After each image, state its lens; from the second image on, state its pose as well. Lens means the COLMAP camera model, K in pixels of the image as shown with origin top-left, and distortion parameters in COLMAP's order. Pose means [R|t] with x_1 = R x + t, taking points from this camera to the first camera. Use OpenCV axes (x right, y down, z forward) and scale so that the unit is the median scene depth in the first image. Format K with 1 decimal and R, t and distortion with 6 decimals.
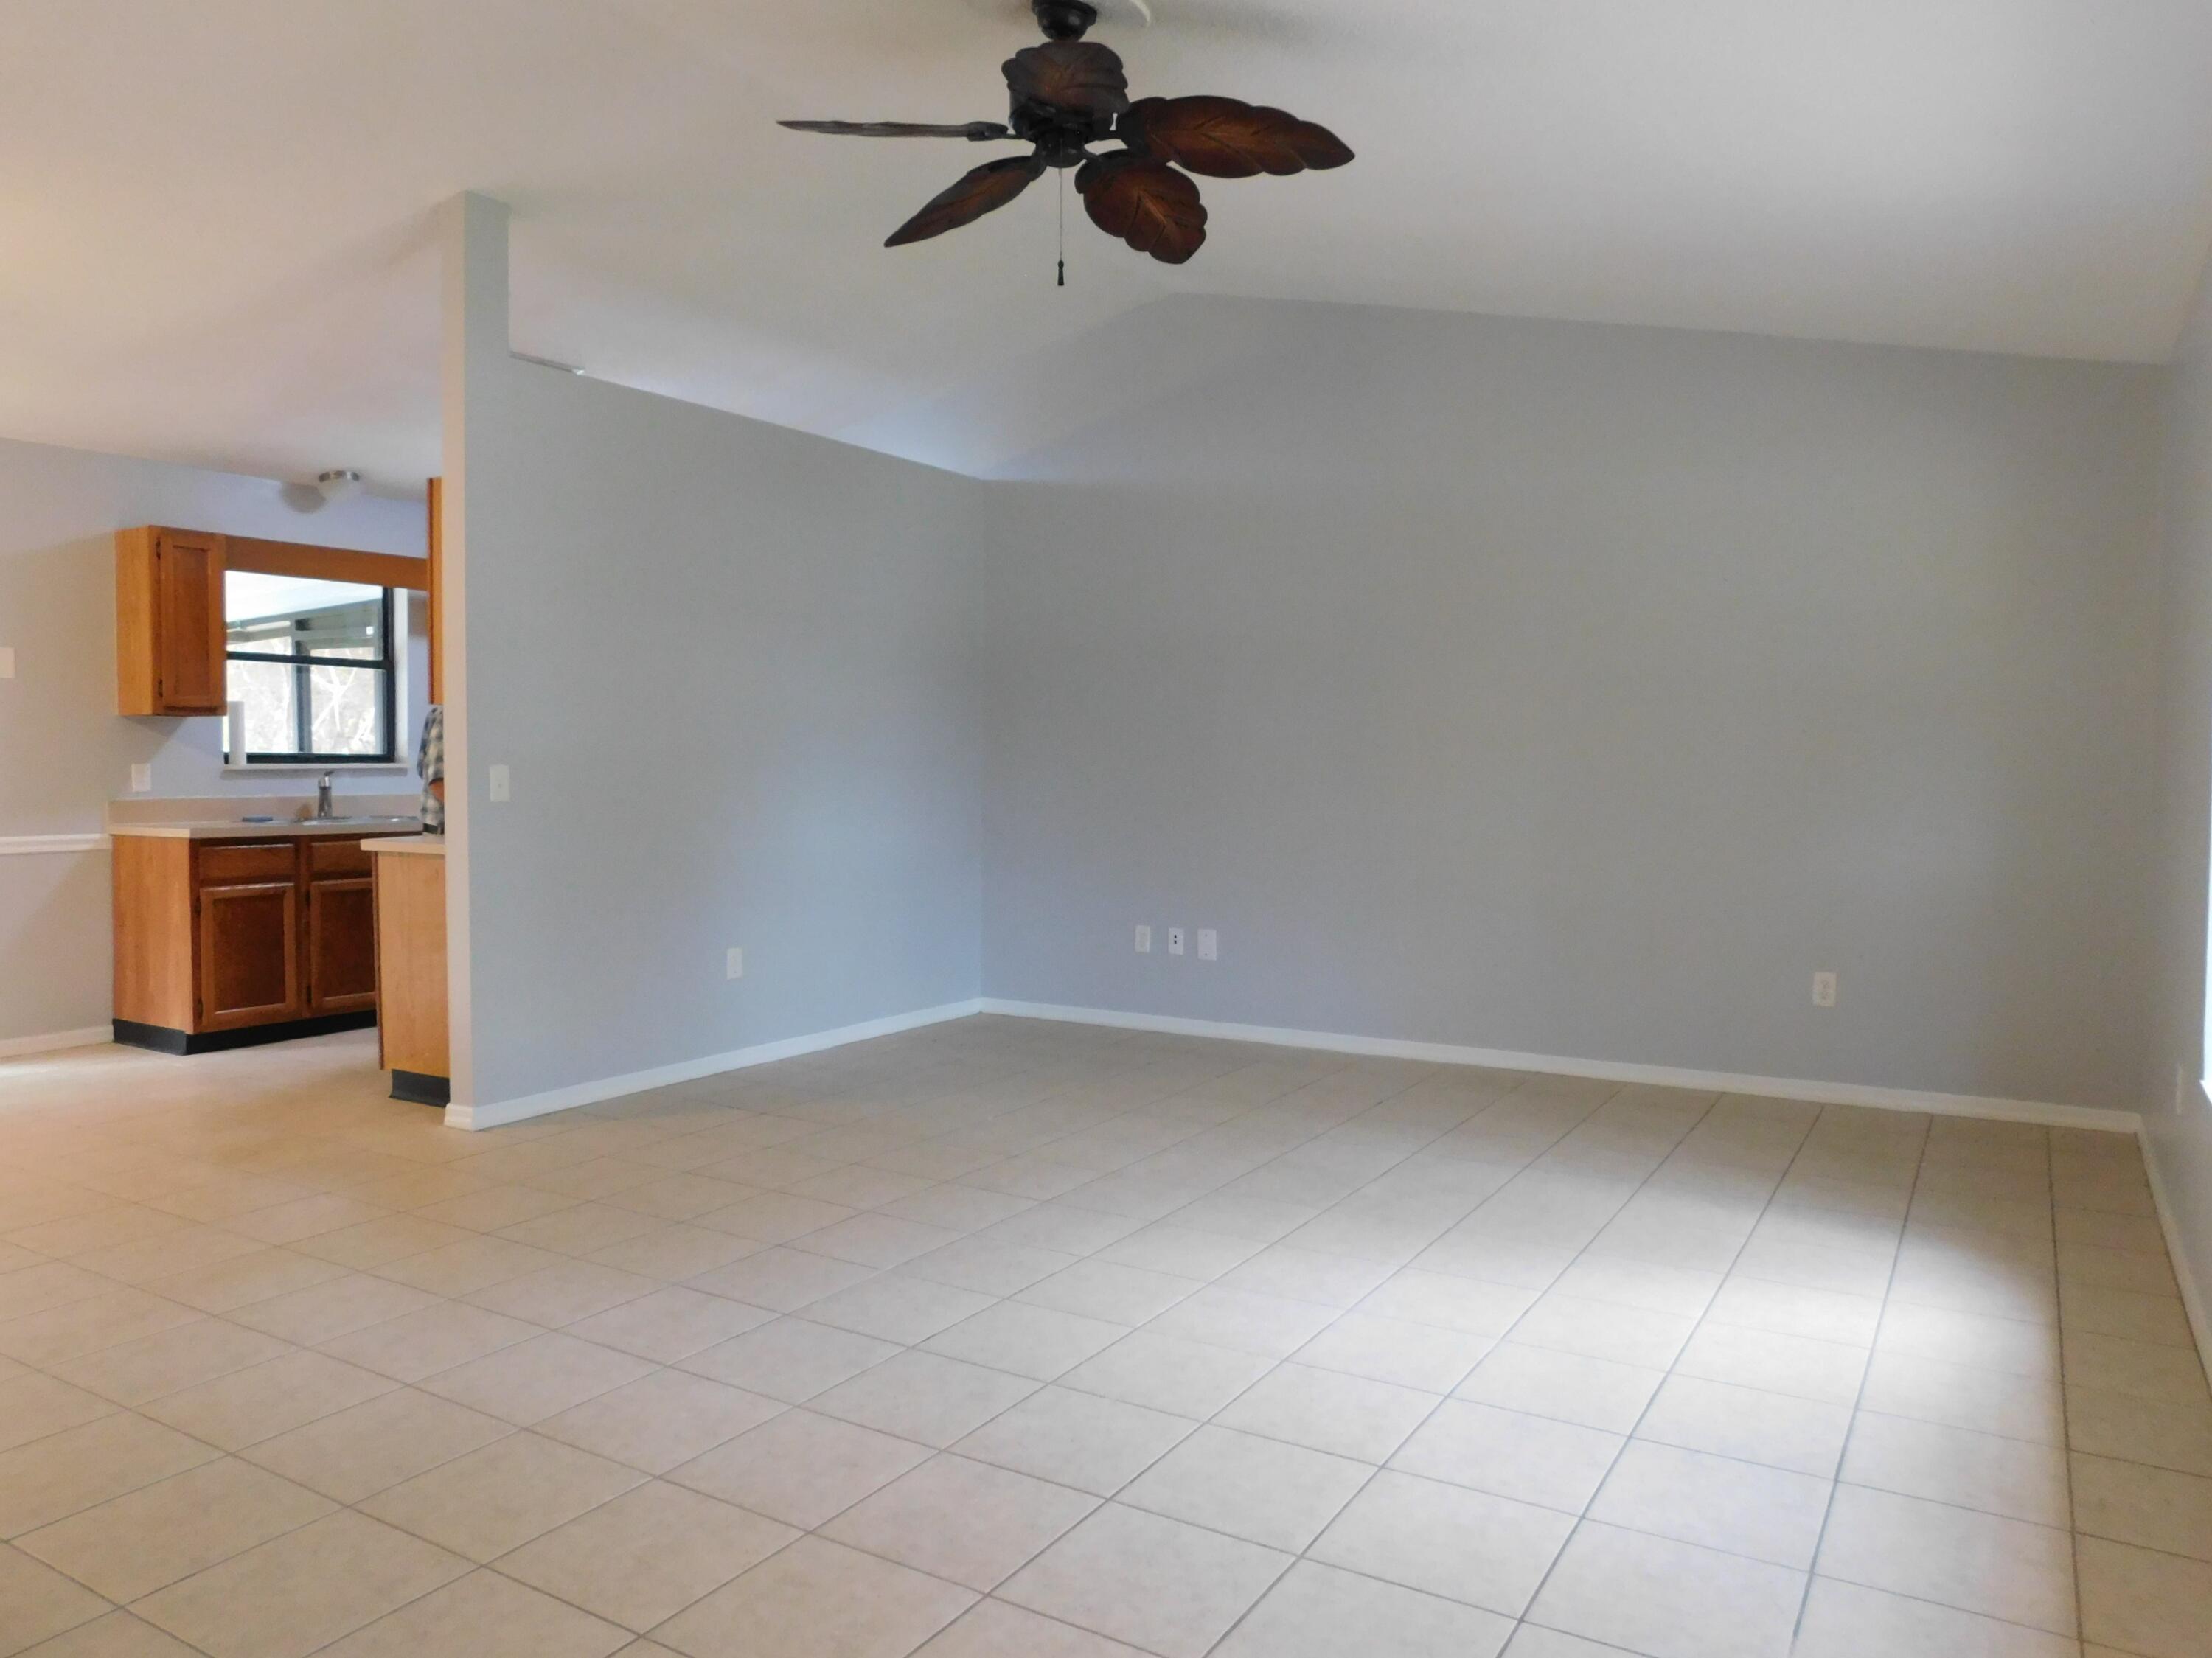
lens RADIAL K [[1542.8, 0, 1106.3], [0, 1542.8, 823.3], [0, 0, 1]] dist [-0.075509, 0.059827]
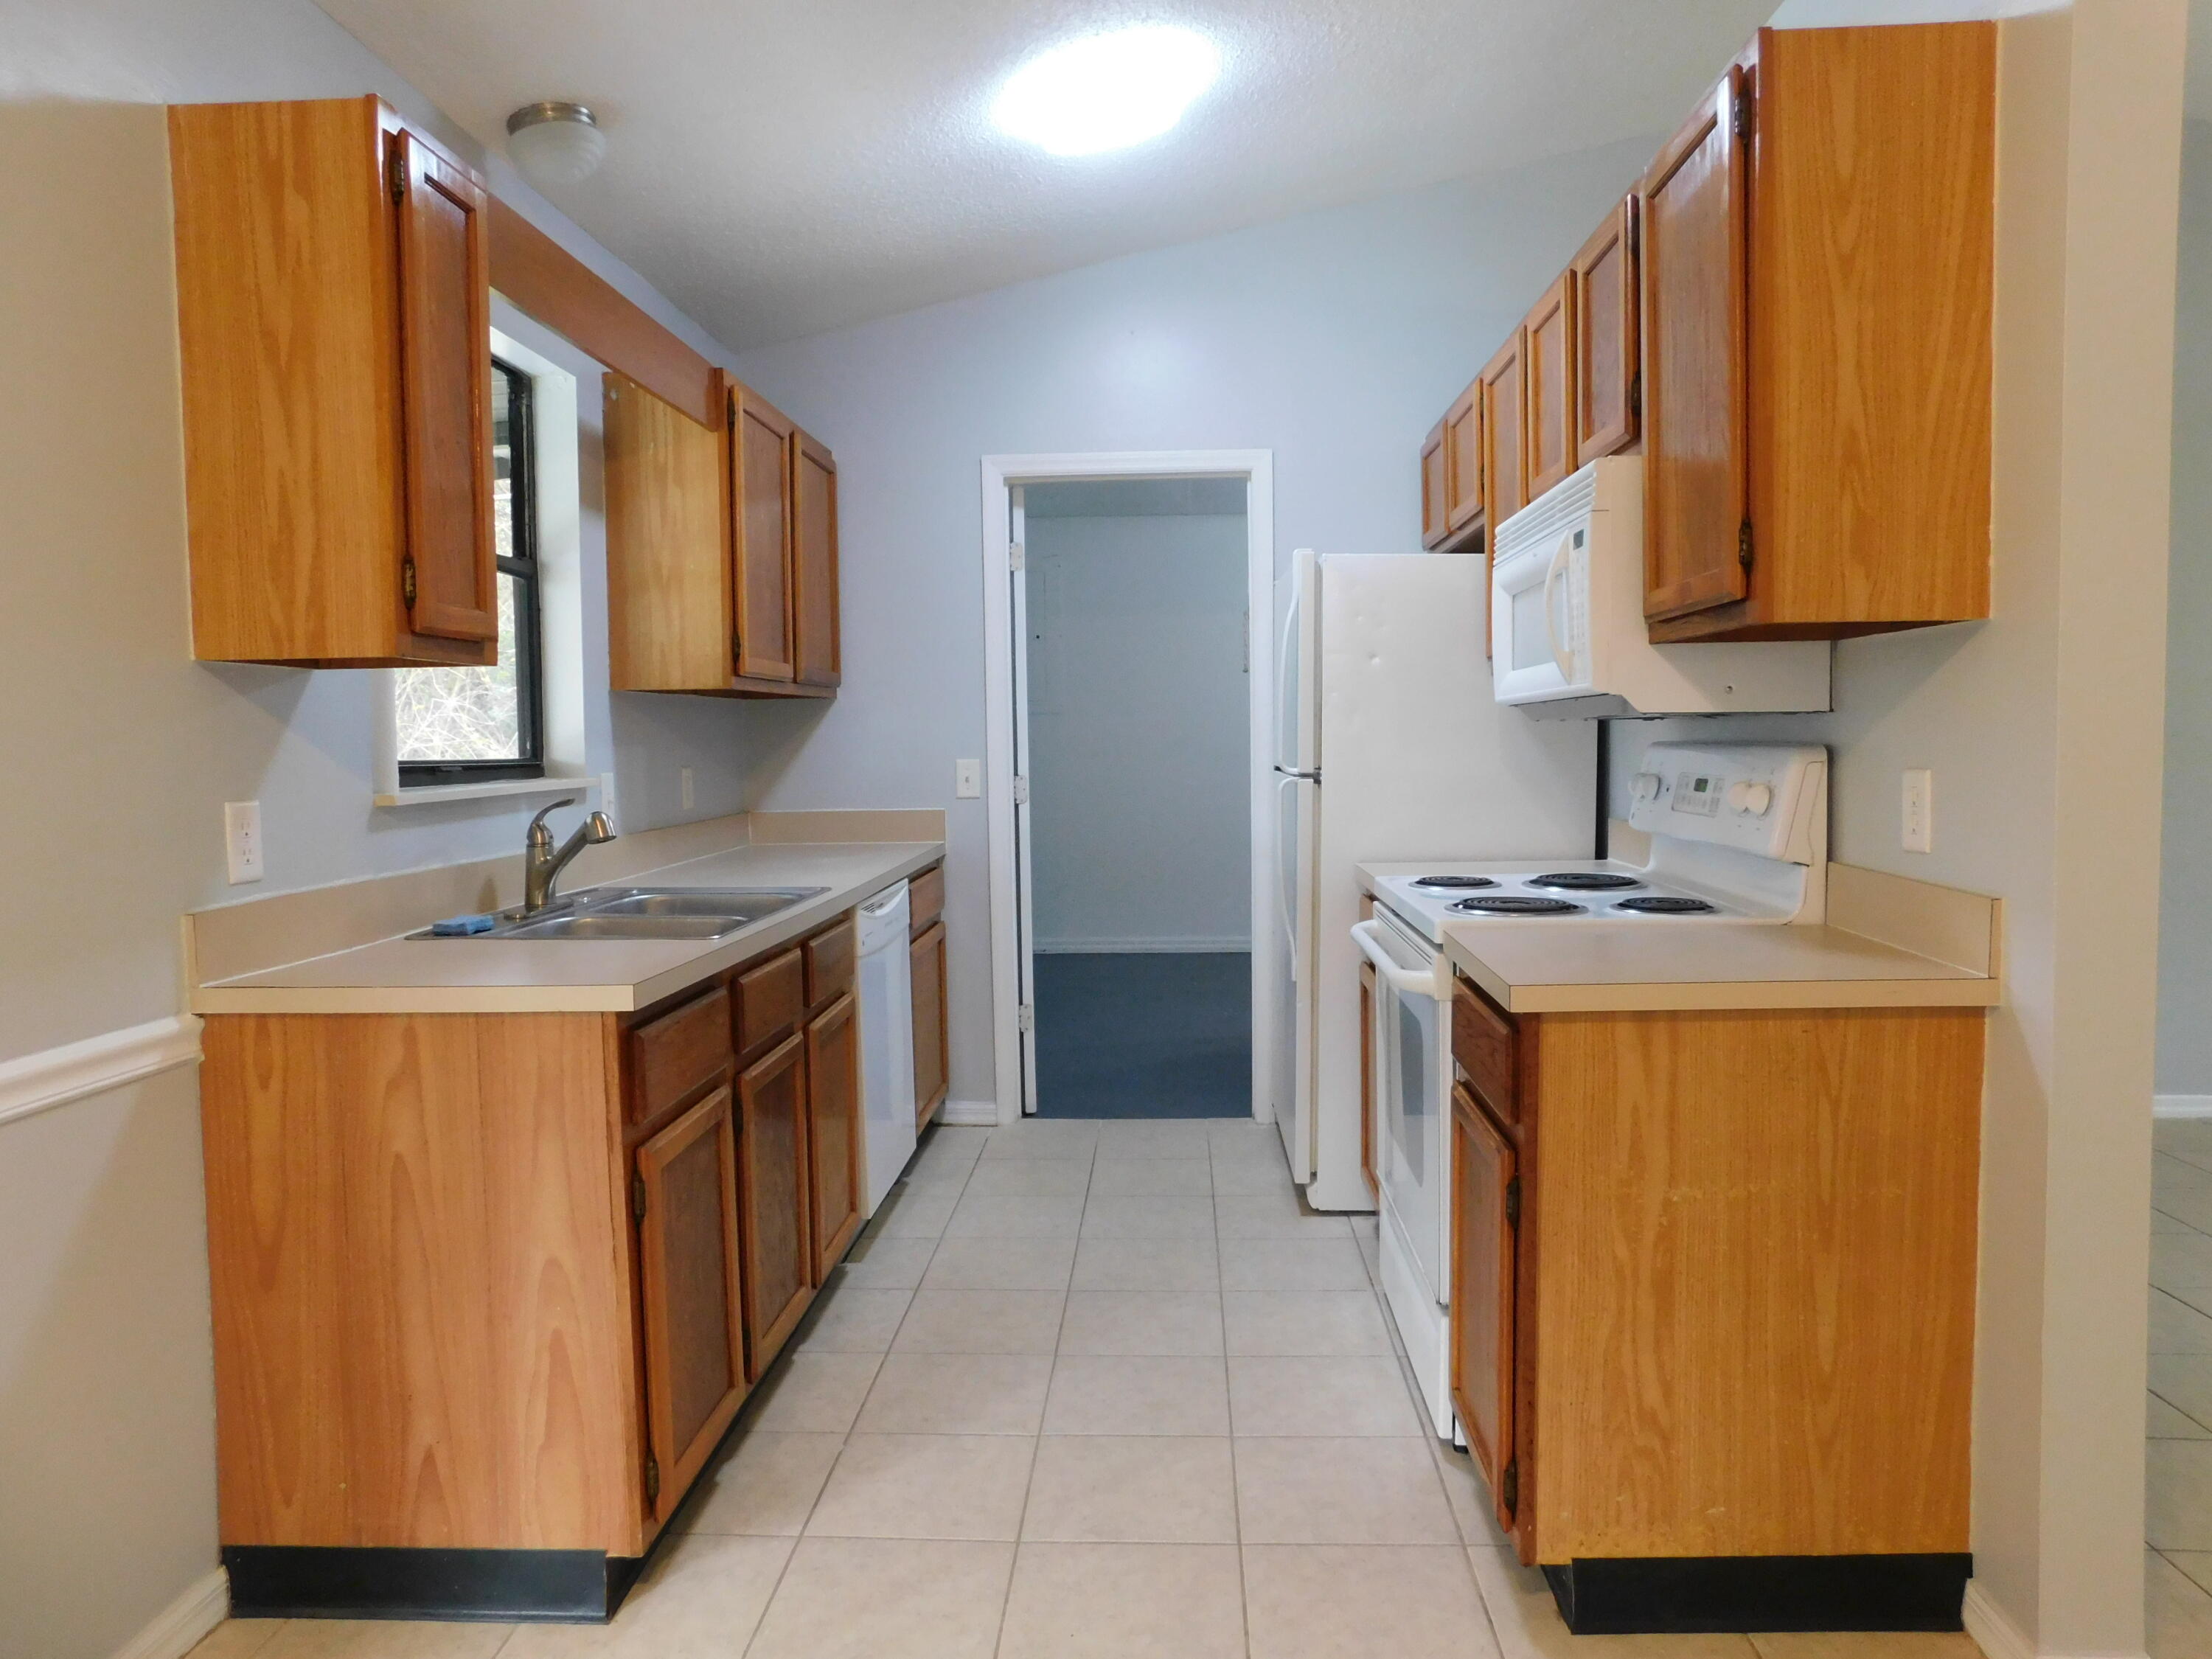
lens RADIAL K [[1448.5, 0, 1128.7], [0, 1448.5, 823.4], [0, 0, 1]] dist [-0.074849, 0.053642]
pose [[0.875024, -0.044770, 0.482006, -0.844936], [0.037917, 0.998994, 0.023957, -0.046826], [-0.482593, -0.002687, 0.875841, 0.839406]]
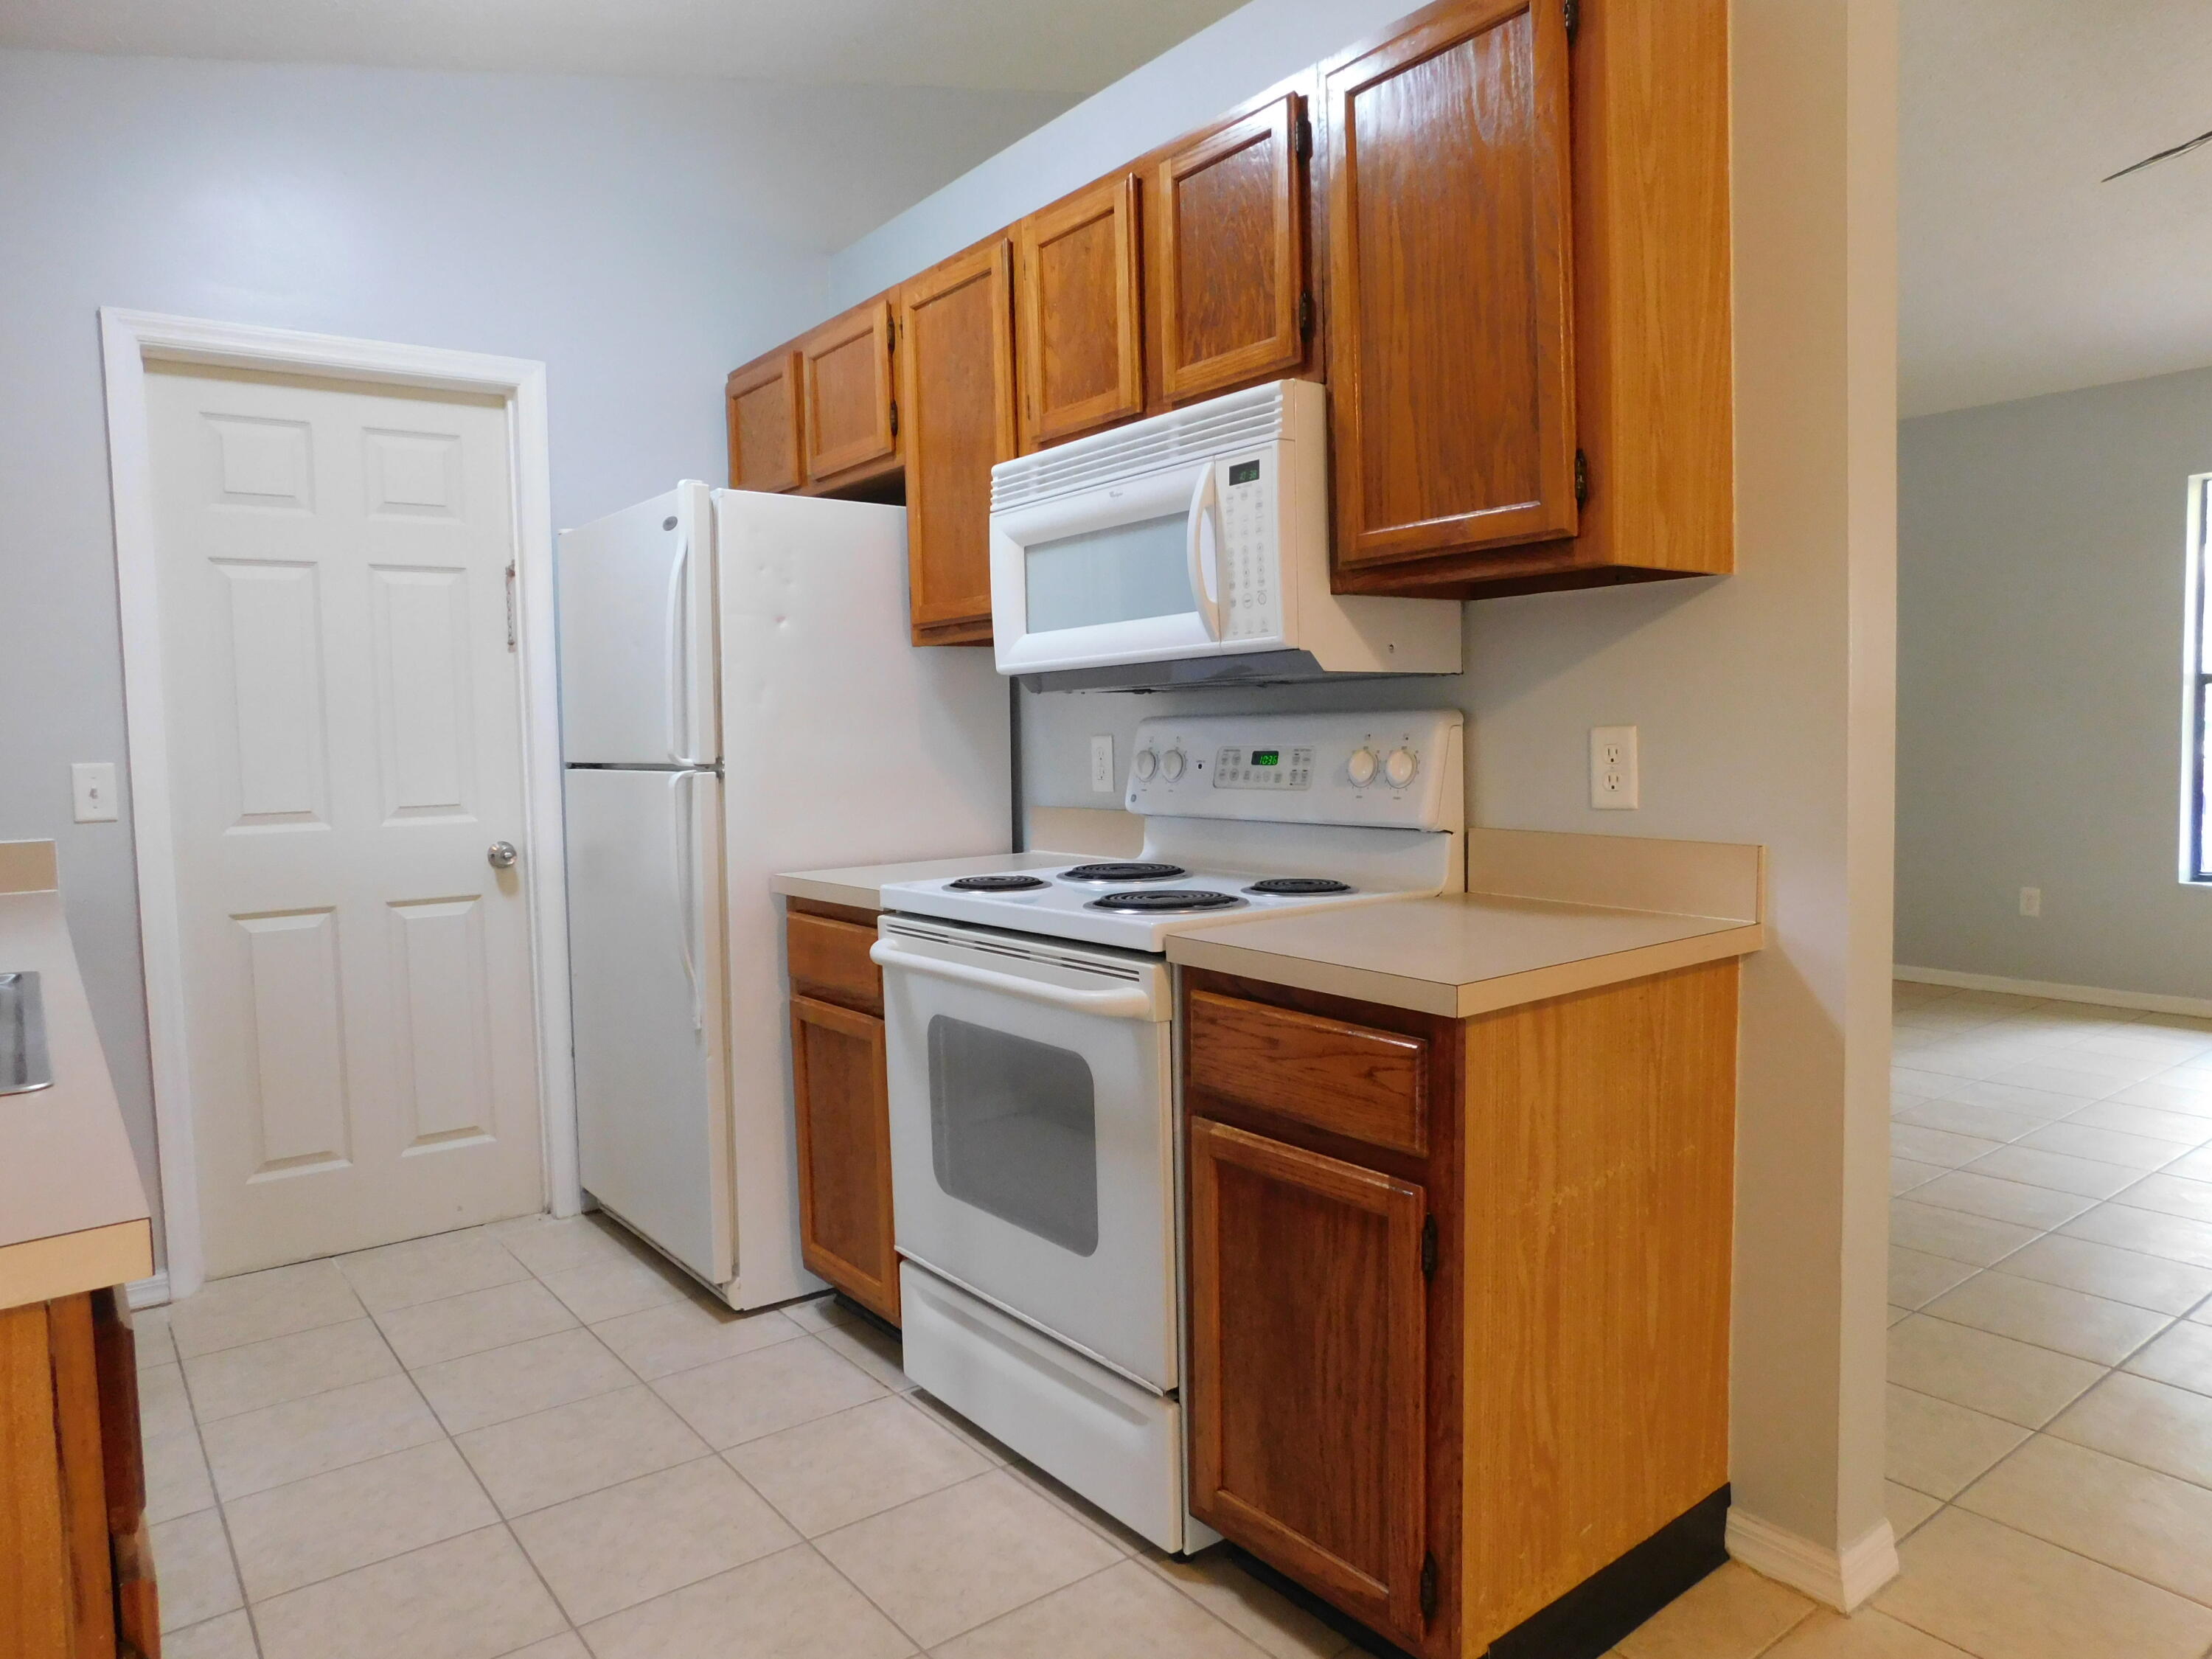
lens RADIAL K [[1457.6, 0, 1111.7], [0, 1457.6, 827.3], [0, 0, 1]] dist [-0.069967, 0.055432]
pose [[0.367099, -0.074603, 0.927185, -0.894020], [0.065141, 0.996393, 0.054380, -0.047090], [-0.927898, 0.040435, 0.370635, 1.090584]]
